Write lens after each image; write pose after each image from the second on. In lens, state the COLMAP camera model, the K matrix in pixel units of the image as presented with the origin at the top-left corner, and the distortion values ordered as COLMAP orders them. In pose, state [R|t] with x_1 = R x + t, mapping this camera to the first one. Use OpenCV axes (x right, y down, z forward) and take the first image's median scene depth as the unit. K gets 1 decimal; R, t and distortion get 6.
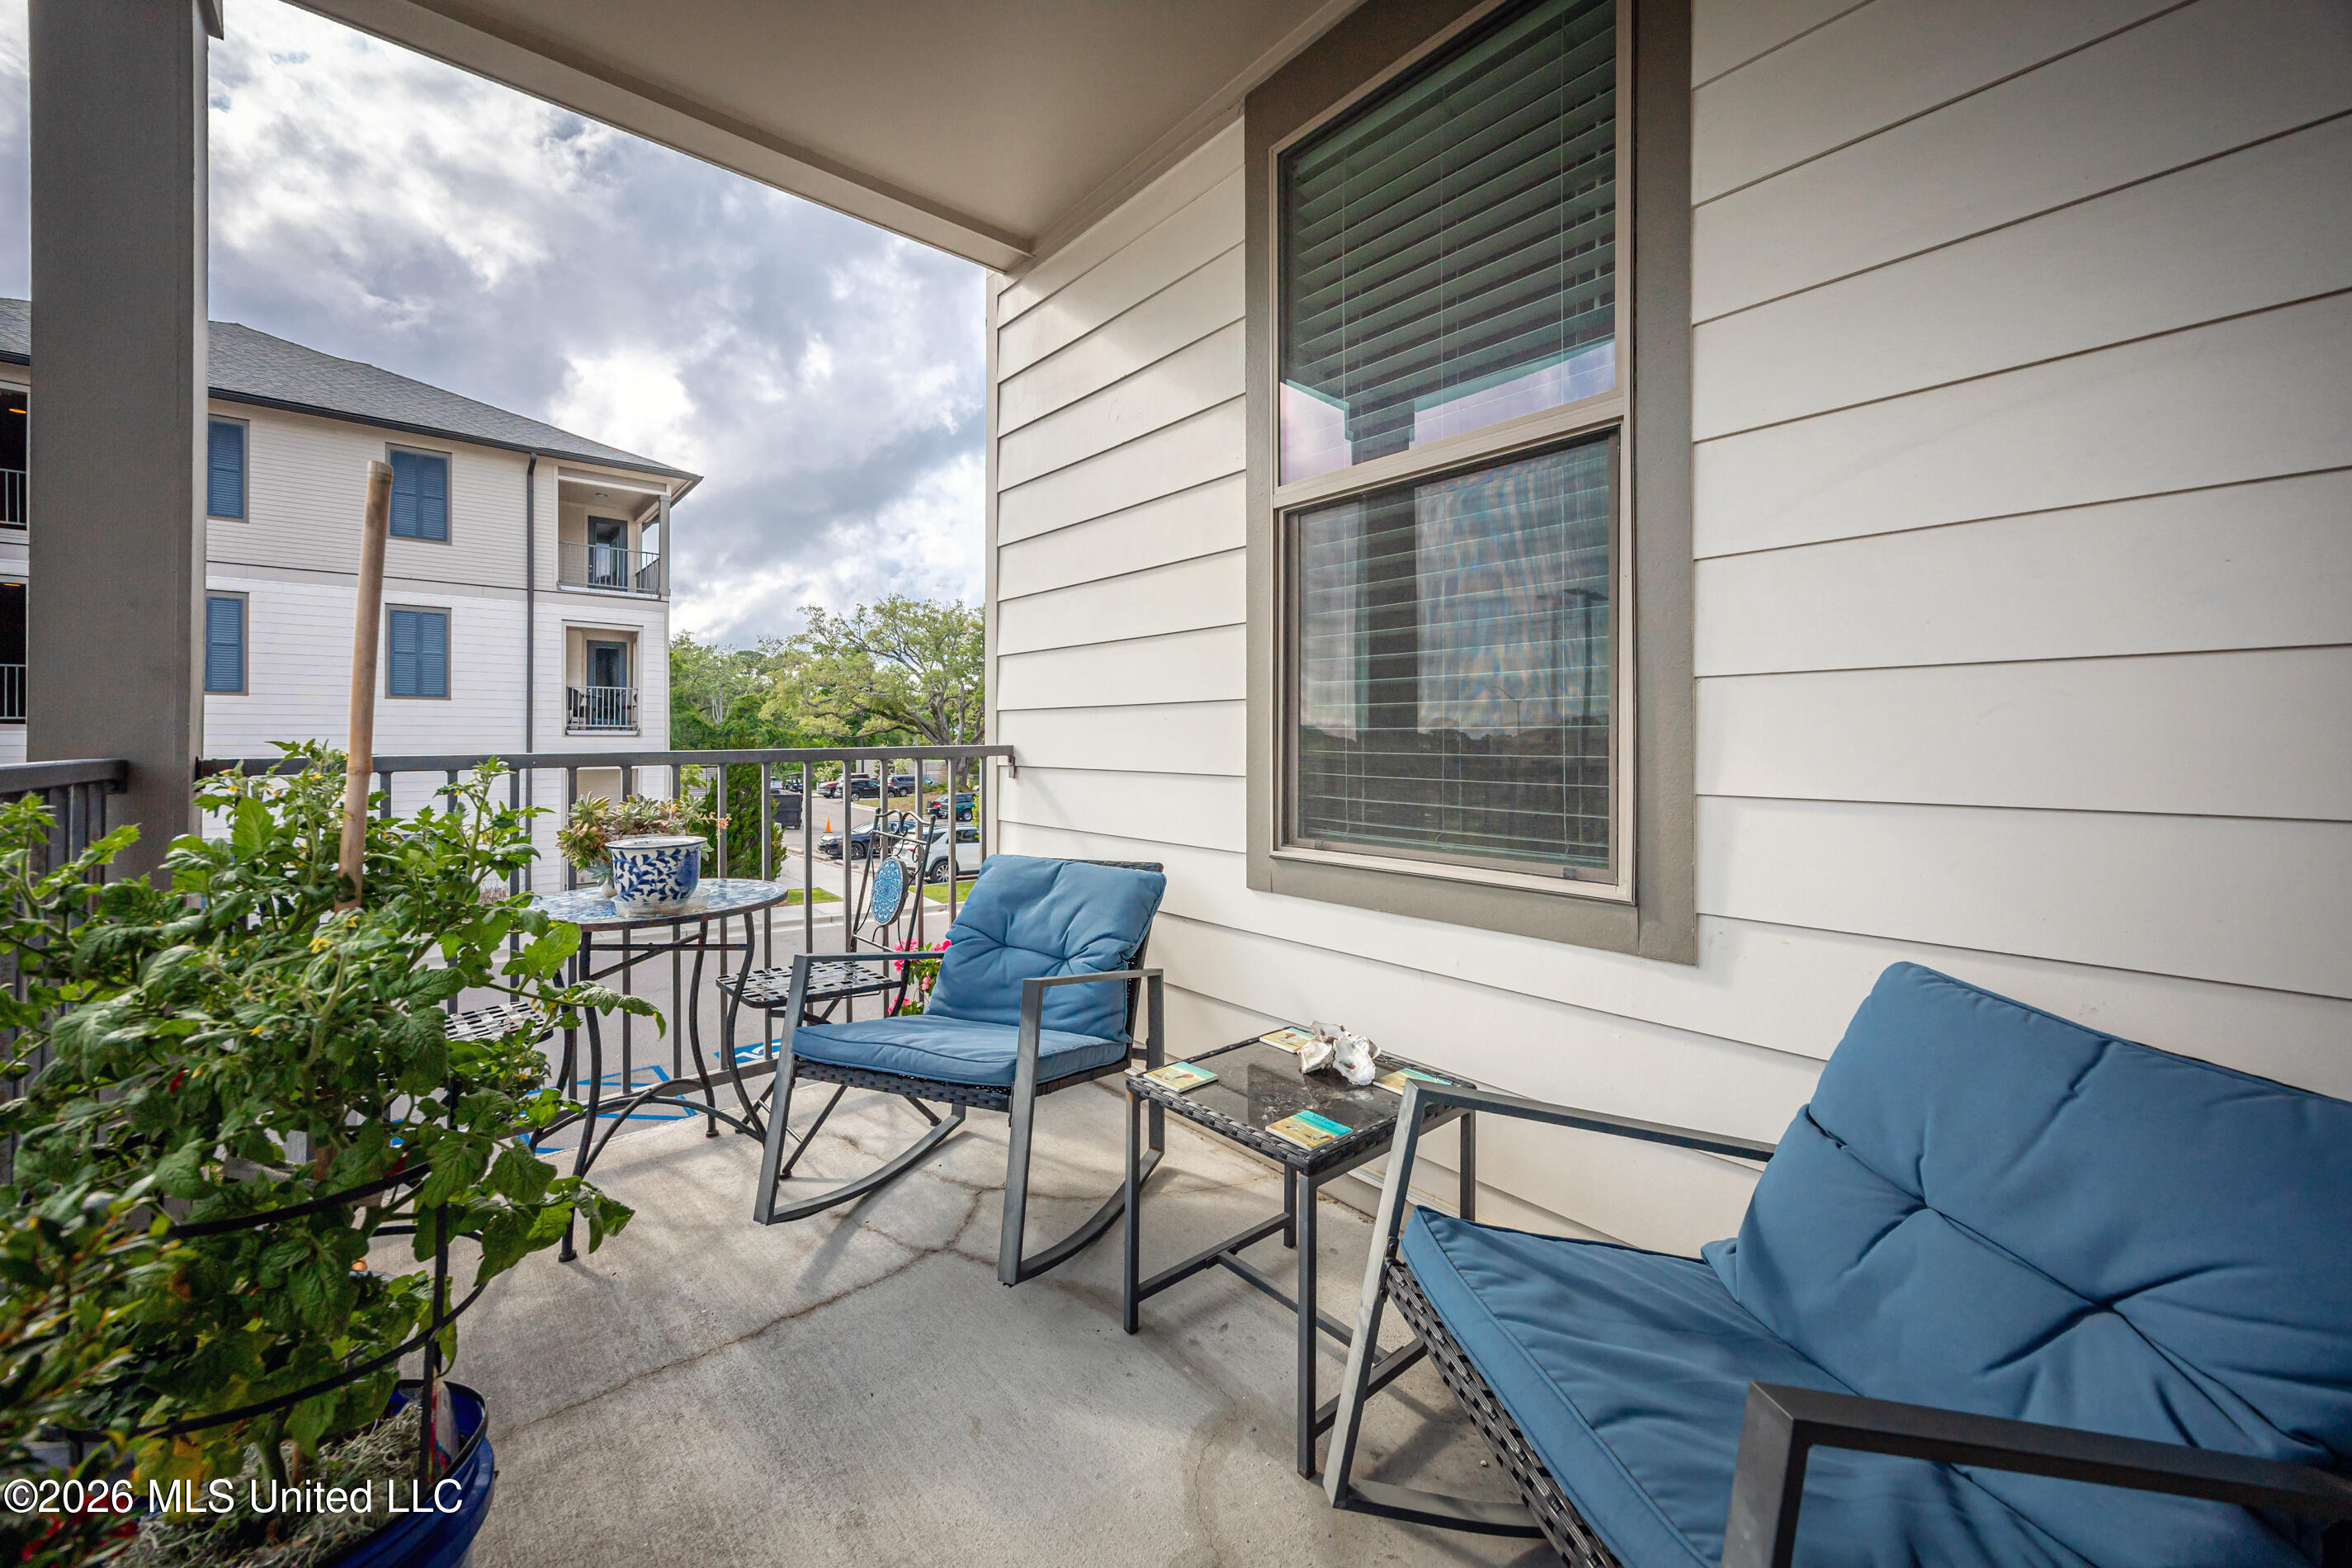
lens RADIAL K [[919.5, 0, 1171.6], [0, 919.5, 756.1], [0, 0, 1]] dist [-0.000268, -0.000032]
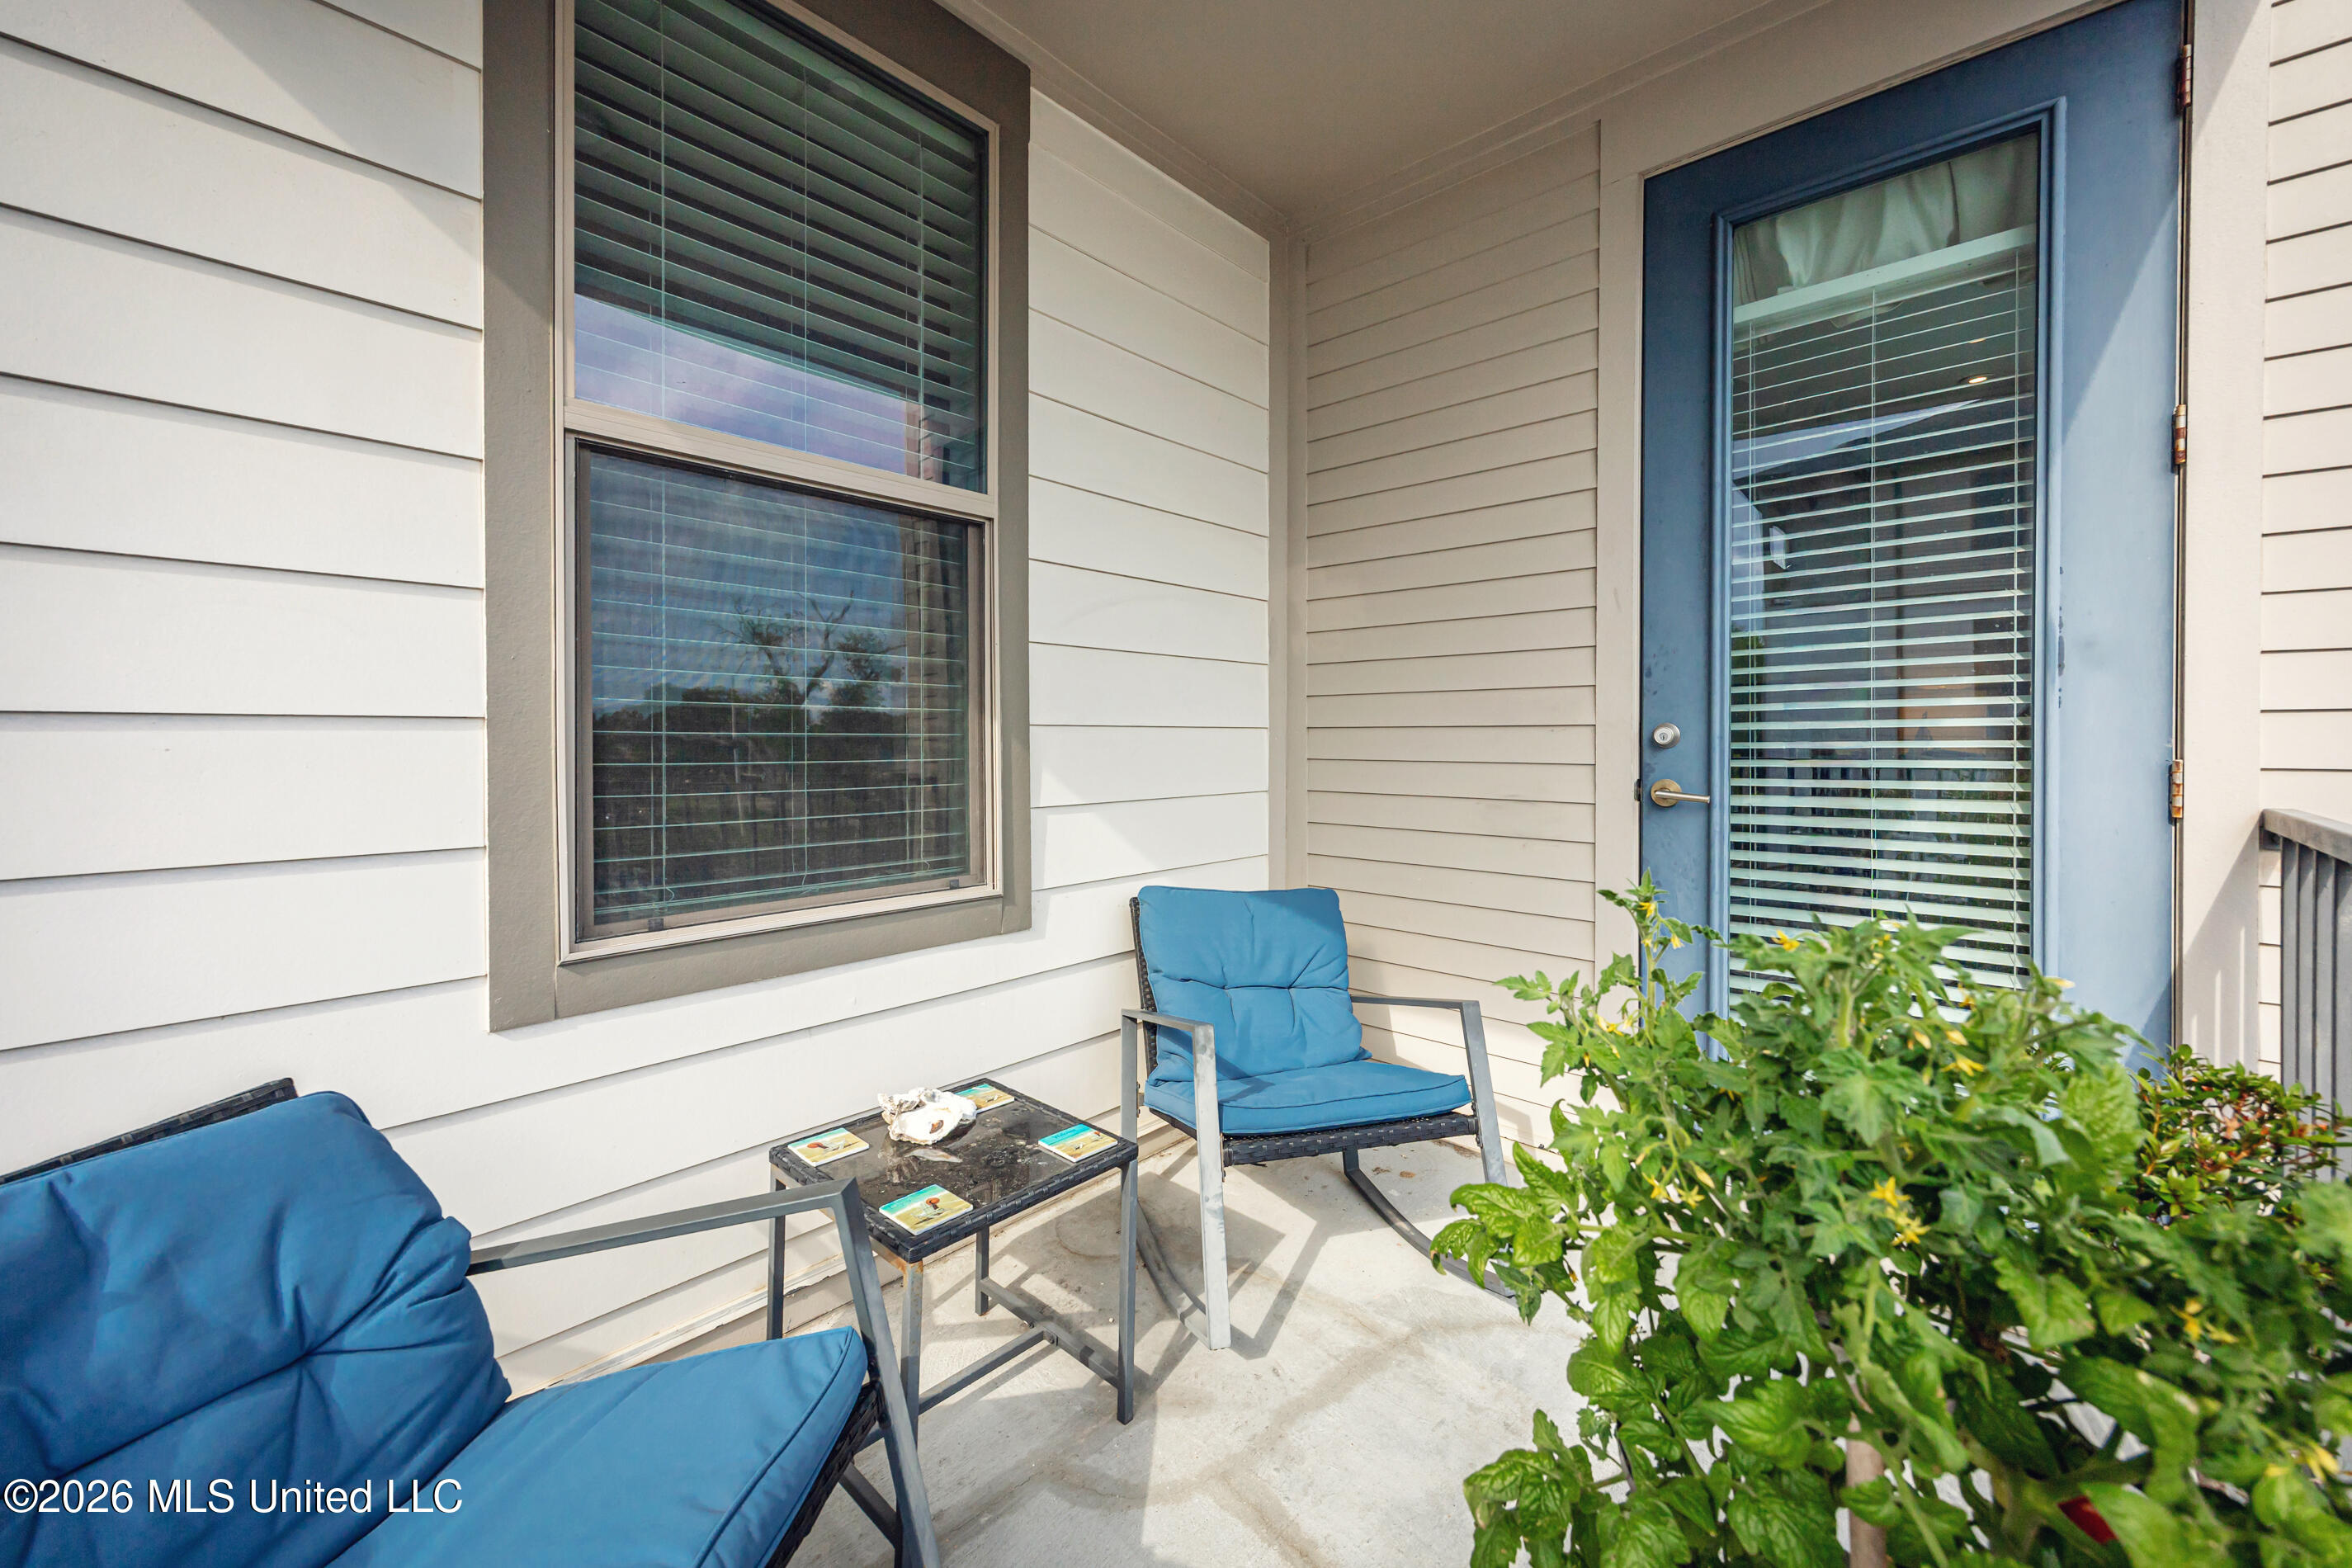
lens RADIAL K [[936.6, 0, 1176.0], [0, 936.6, 784.0], [0, 0, 1]] dist [0.000080, -0.000009]
pose [[-0.130115, -0.033071, 0.990947, -0.753958], [0.028908, 0.998892, 0.037131, -0.035980], [-0.991077, 0.033478, -0.129015, 0.827821]]
